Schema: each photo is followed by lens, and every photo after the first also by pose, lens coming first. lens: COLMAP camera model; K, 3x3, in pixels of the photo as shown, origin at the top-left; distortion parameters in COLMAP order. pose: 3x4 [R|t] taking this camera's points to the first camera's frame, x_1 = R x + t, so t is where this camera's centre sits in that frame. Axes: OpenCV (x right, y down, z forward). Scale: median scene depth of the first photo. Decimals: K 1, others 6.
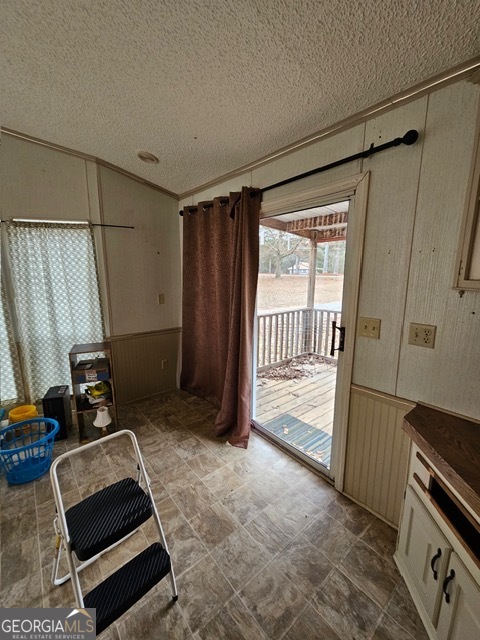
lens RADIAL K [[263.8, 0, 241.5], [0, 263.8, 319.6], [0, 0, 1]] dist [-0.004373, 0.001499]
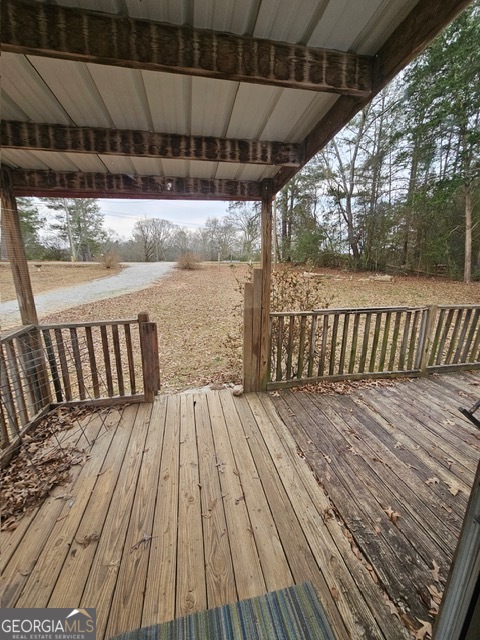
lens RADIAL K [[263.8, 0, 237.8], [0, 263.8, 324.7], [0, 0, 1]] dist [-0.004373, 0.001499]
pose [[0.492304, -0.217254, 0.842875, 0.065562], [0.157171, 0.974621, 0.159411, -0.162490], [-0.856116, 0.053997, 0.513956, 0.962979]]
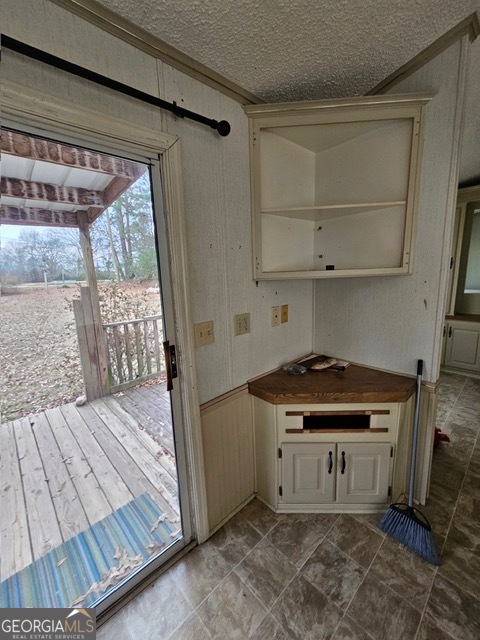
lens RADIAL K [[263.8, 0, 237.6], [0, 263.8, 320.7], [0, 0, 1]] dist [-0.004373, 0.001499]
pose [[-0.039456, -0.188153, 0.981347, -0.282495], [0.215376, 0.957425, 0.192225, -0.120401], [-0.975734, 0.218943, 0.002748, 0.703159]]
